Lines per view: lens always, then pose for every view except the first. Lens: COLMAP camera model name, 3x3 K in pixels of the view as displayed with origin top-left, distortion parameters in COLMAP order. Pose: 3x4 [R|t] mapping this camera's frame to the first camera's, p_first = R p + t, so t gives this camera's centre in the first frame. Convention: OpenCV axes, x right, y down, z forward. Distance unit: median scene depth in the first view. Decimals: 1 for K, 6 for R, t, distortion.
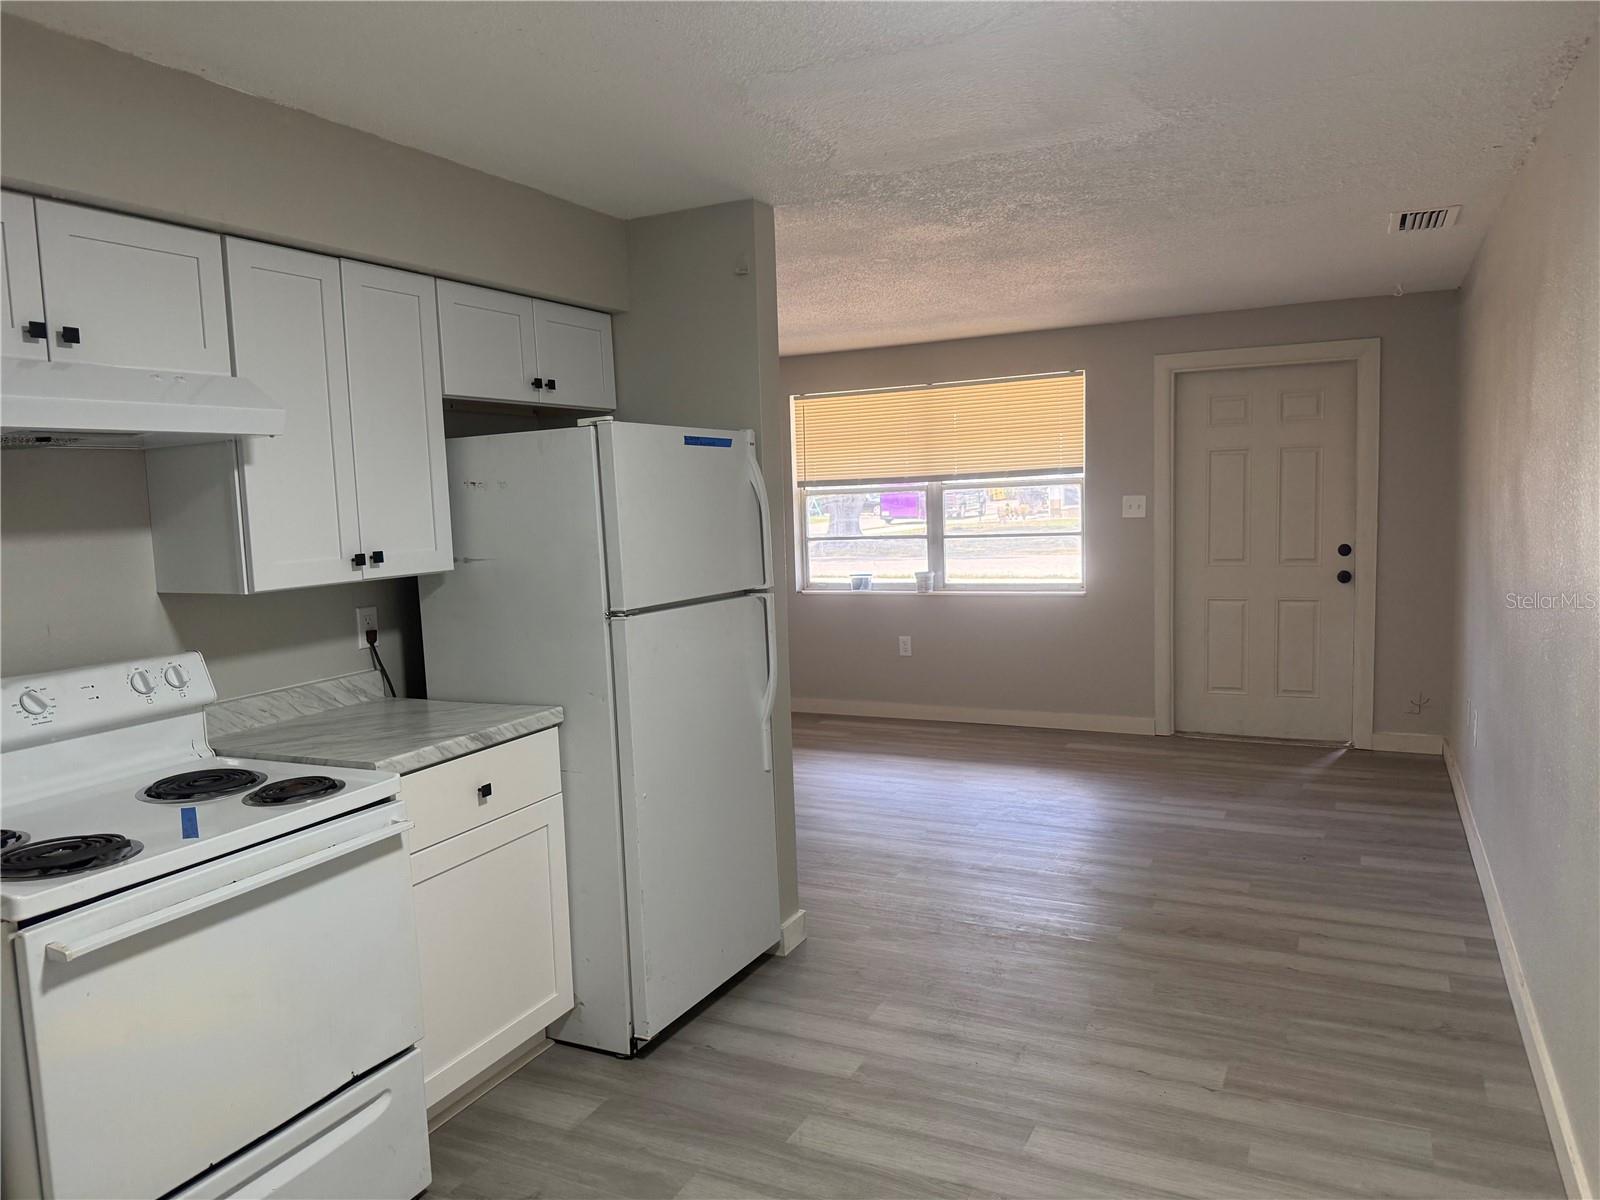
lens RADIAL K [[1116.0, 0, 800.0], [0, 1116.0, 600.0], [0, 0, 1]] dist [0.089978, -0.116754]
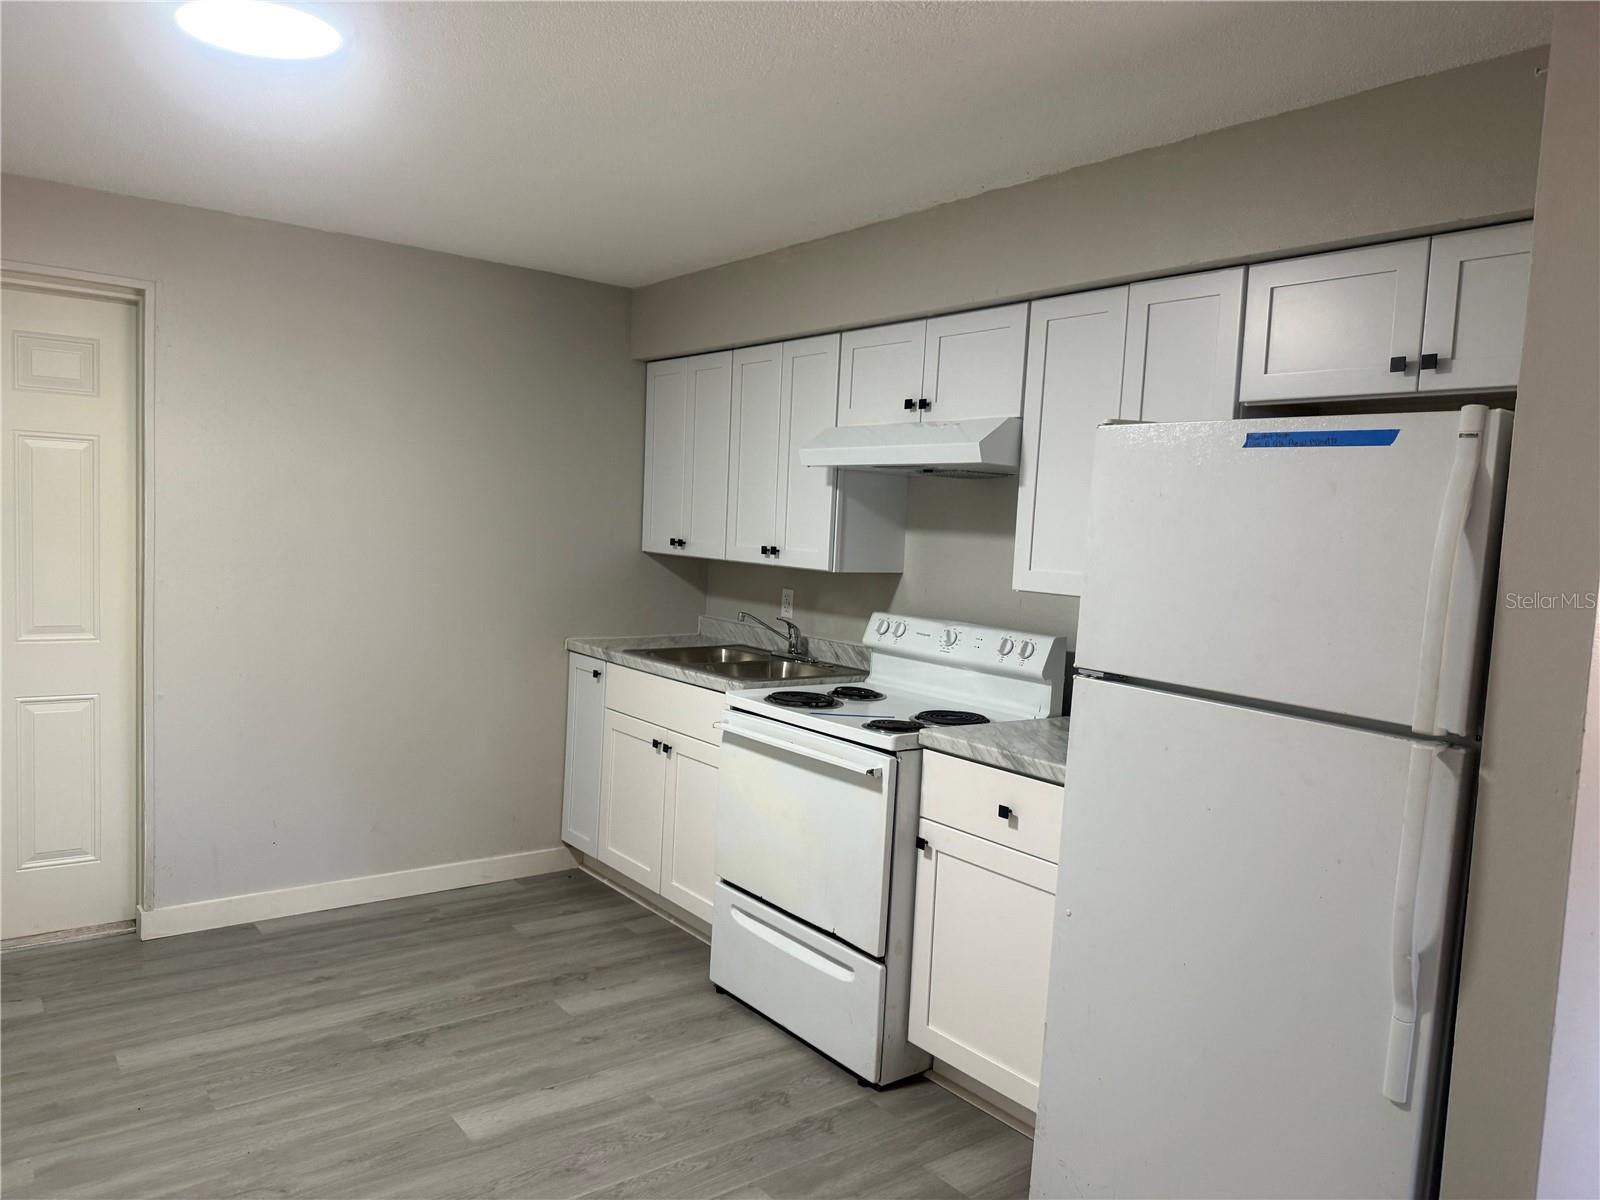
lens RADIAL K [[1130.7, 0, 798.2], [0, 1130.7, 613.3], [0, 0, 1]] dist [0.071591, -0.113641]
pose [[-0.449522, 0.080780, -0.889609, 0.624489], [-0.125341, 0.980346, 0.152355, -0.121183], [0.884432, 0.179991, -0.430562, 1.146323]]
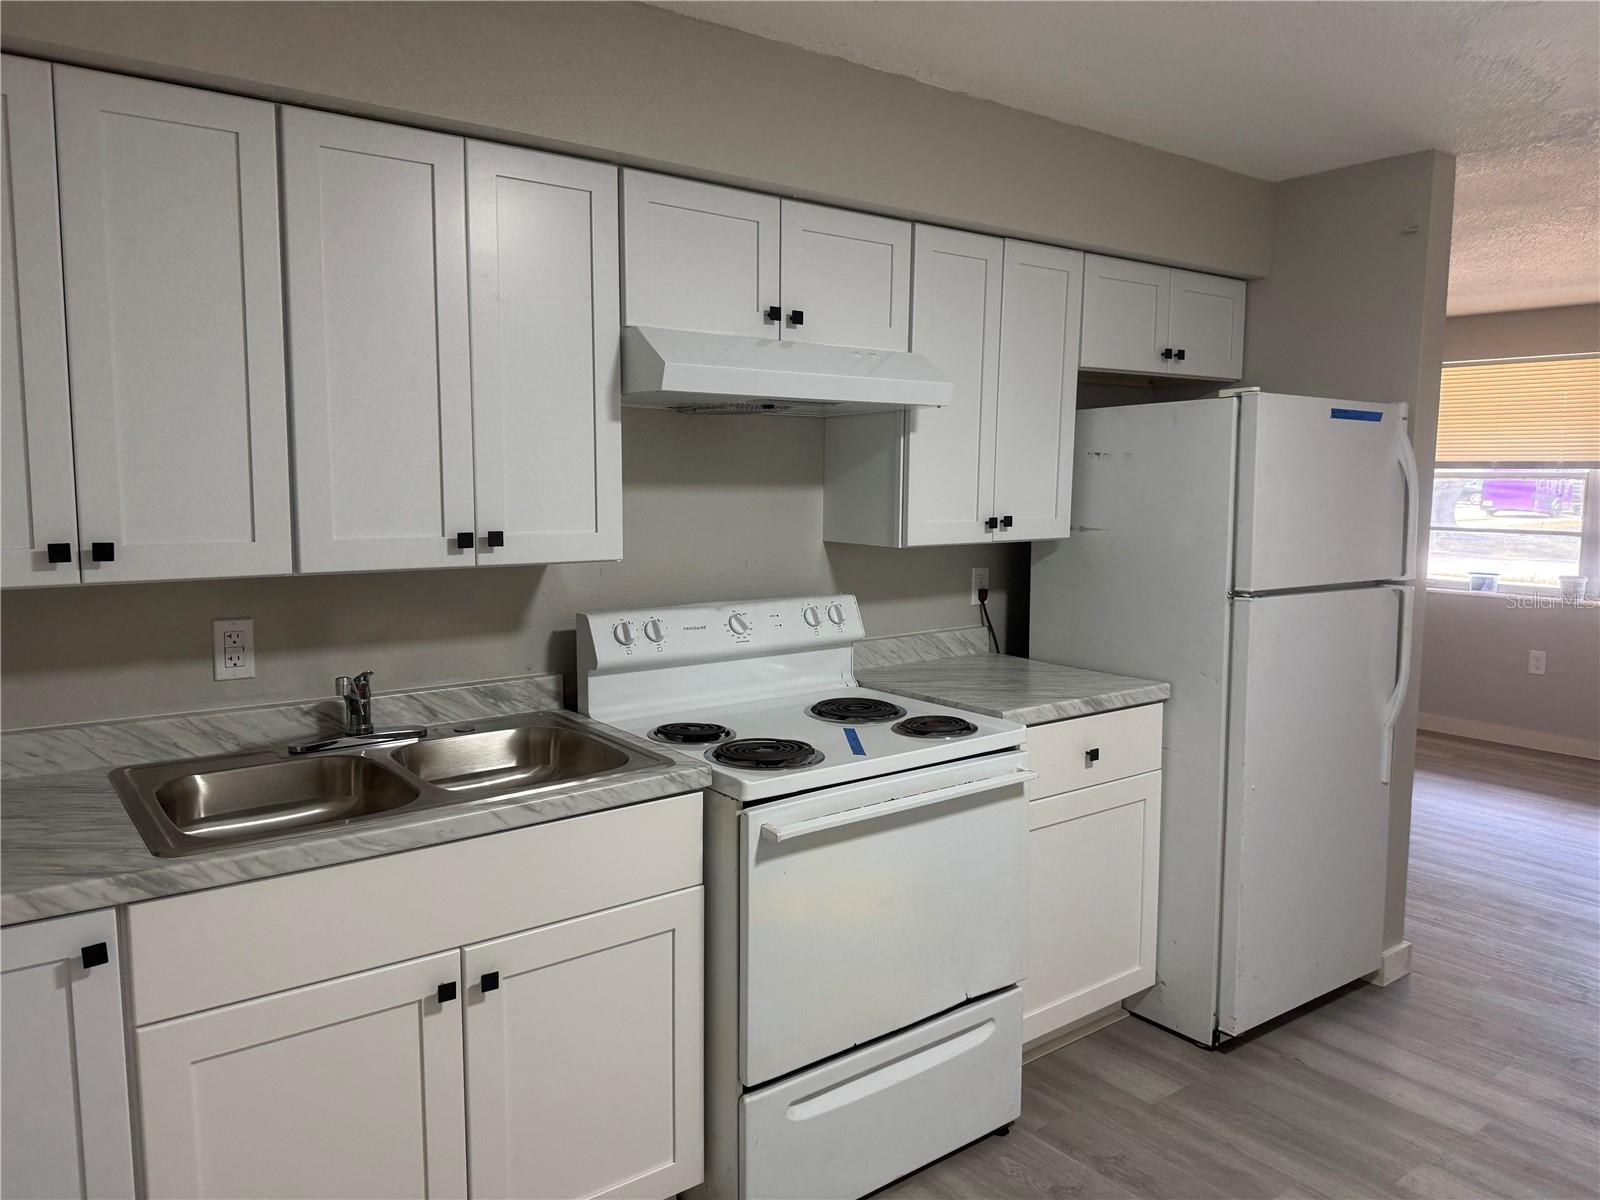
lens RADIAL K [[1116.0, 0, 800.0], [0, 1116.0, 600.0], [0, 0, 1]] dist [0.089978, -0.116754]
pose [[0.892619, 0.092029, -0.441318, -0.071498], [-0.081103, 0.995751, 0.043607, 0.005583], [0.443456, -0.003132, 0.896290, -0.032615]]
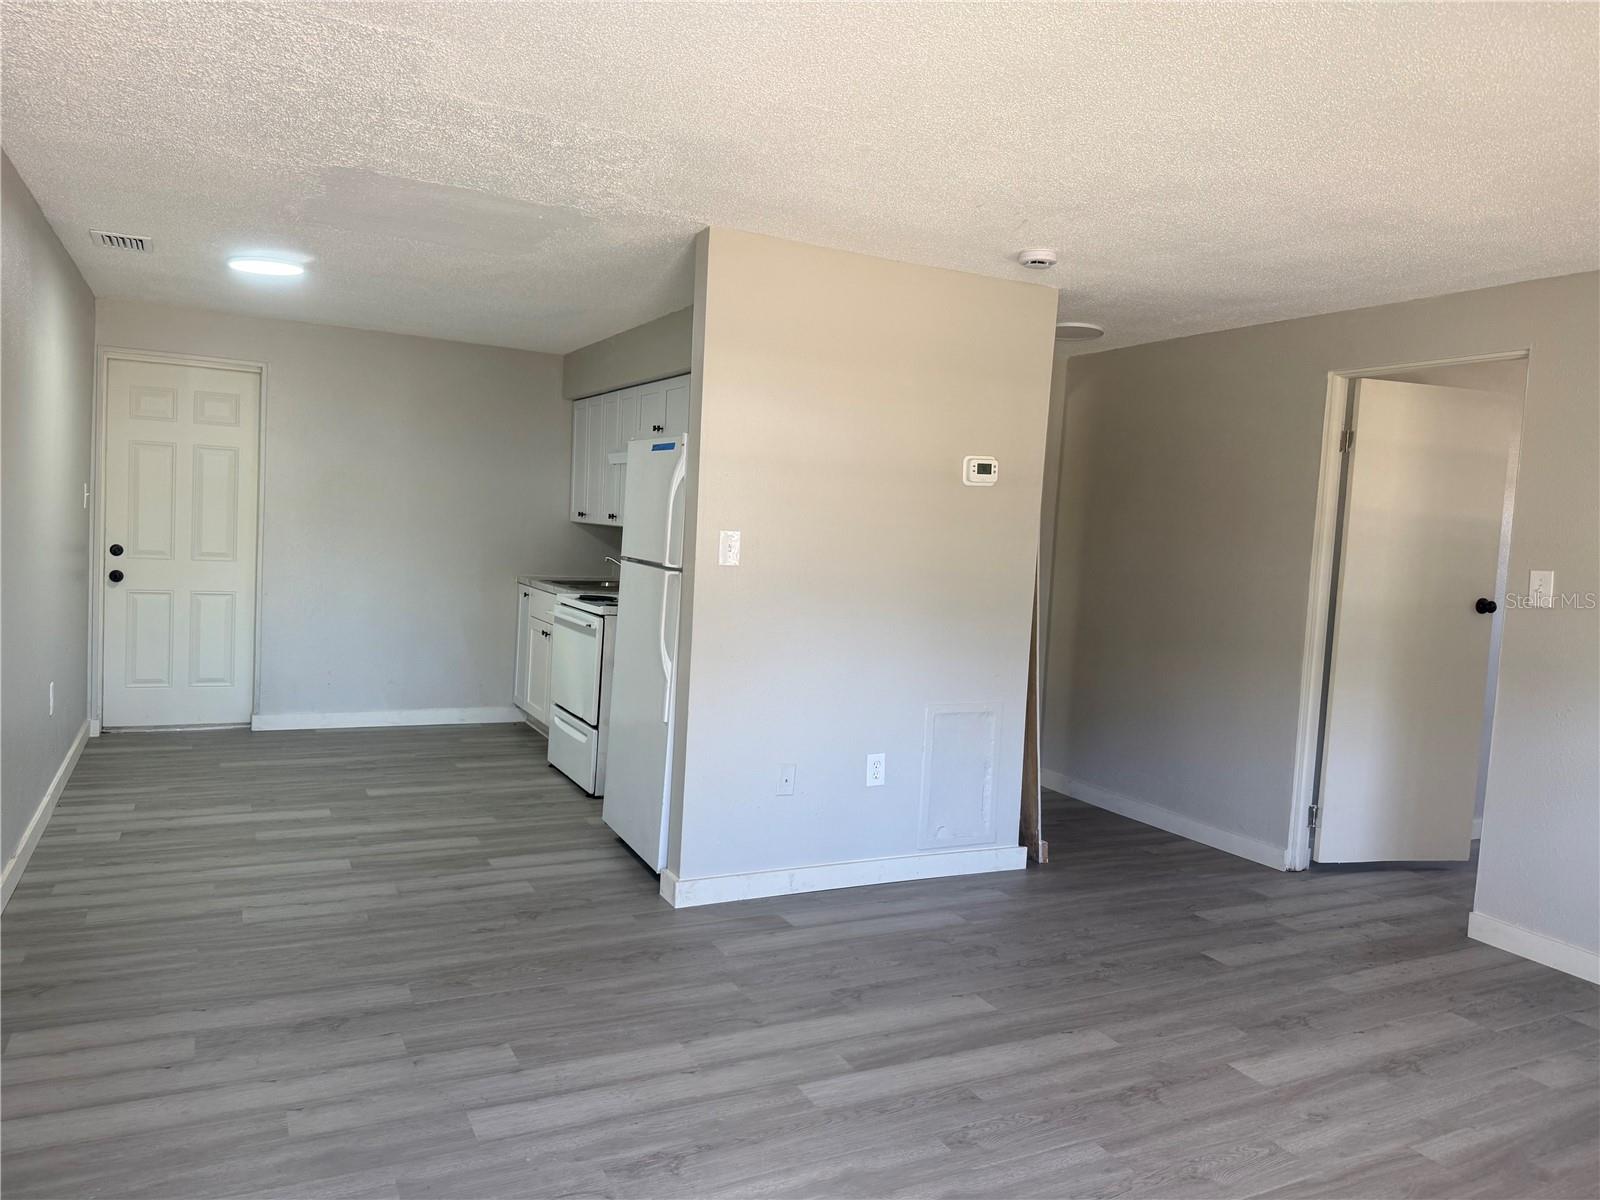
lens RADIAL K [[1116.0, 0, 800.0], [0, 1116.0, 600.0], [0, 0, 1]] dist [0.089978, -0.116754]
pose [[-0.595539, 0.055666, -0.801395, 0.985603], [-0.114695, 0.981484, 0.153409, -0.203907], [0.795096, 0.183277, -0.578127, 2.125541]]
